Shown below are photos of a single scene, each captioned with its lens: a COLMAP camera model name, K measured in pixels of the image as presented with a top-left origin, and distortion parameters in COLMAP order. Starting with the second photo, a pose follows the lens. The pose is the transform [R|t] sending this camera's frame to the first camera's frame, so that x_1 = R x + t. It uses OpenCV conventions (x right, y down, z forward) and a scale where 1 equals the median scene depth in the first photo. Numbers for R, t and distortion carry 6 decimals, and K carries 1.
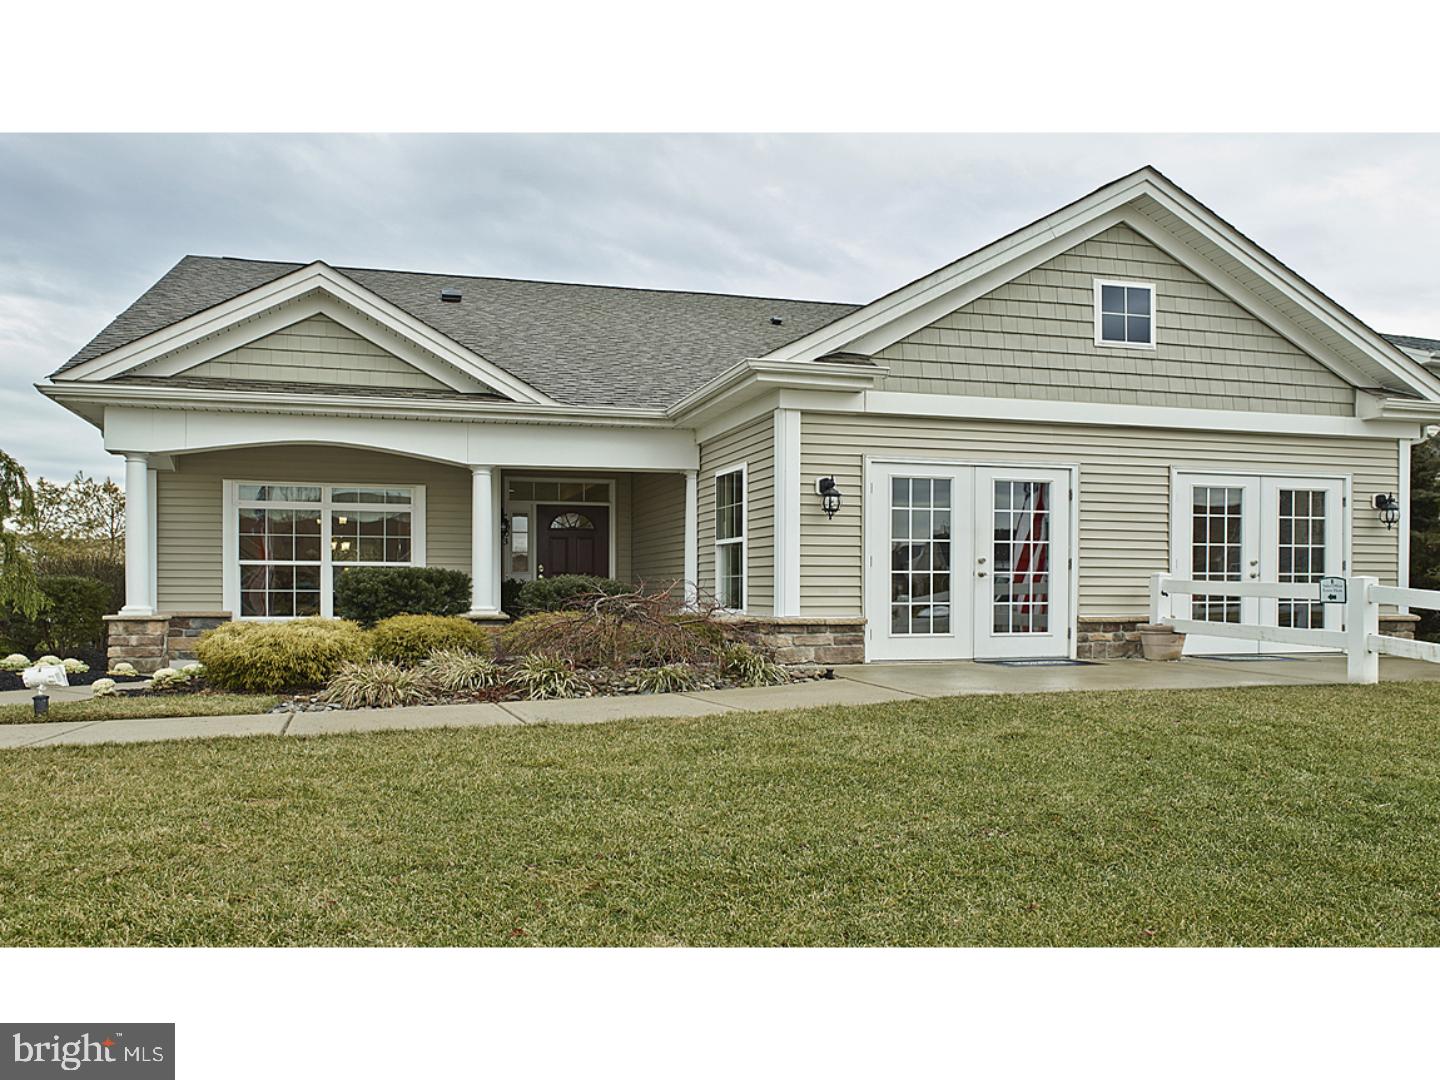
lens RADIAL K [[1102.1, 0, 718.7], [0, 1102.1, 573.1], [0, 0, 1]] dist [-0.005535, 0.001213]
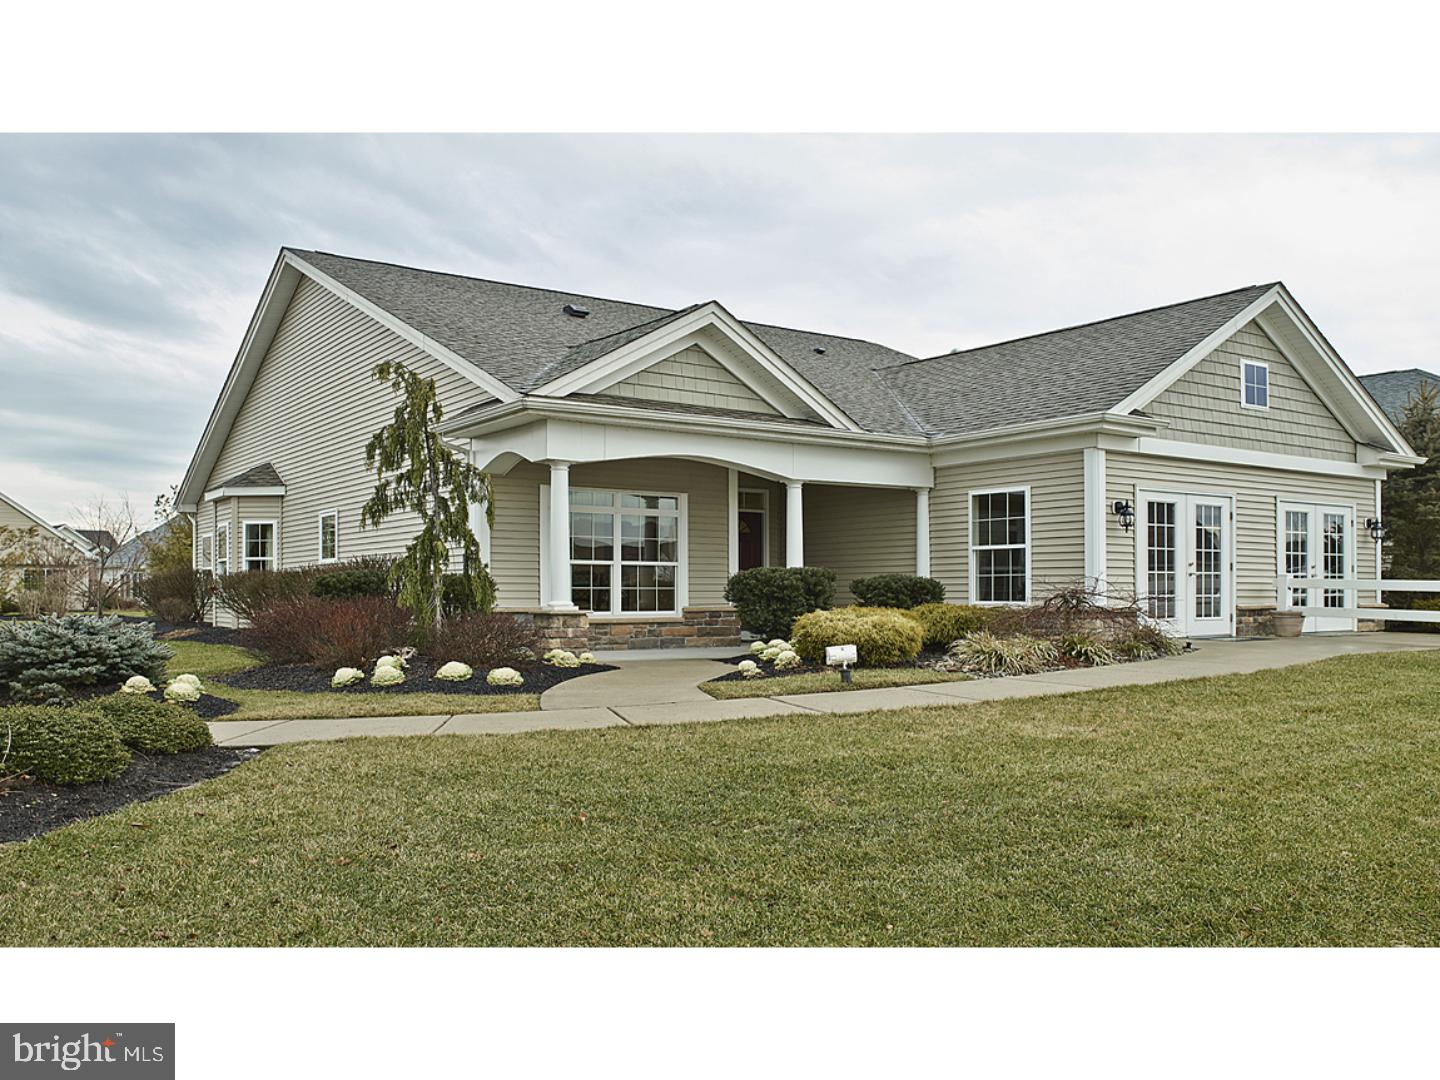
lens RADIAL K [[1153.7, 0, 720.0], [0, 1153.7, 540.0], [0, 0, 1]] dist [0.032729, -0.000328]
pose [[0.938605, 0.011859, 0.344790, -0.763501], [-0.002228, 0.999597, -0.028317, 0.000795], [-0.344987, 0.025810, 0.938253, -0.128765]]
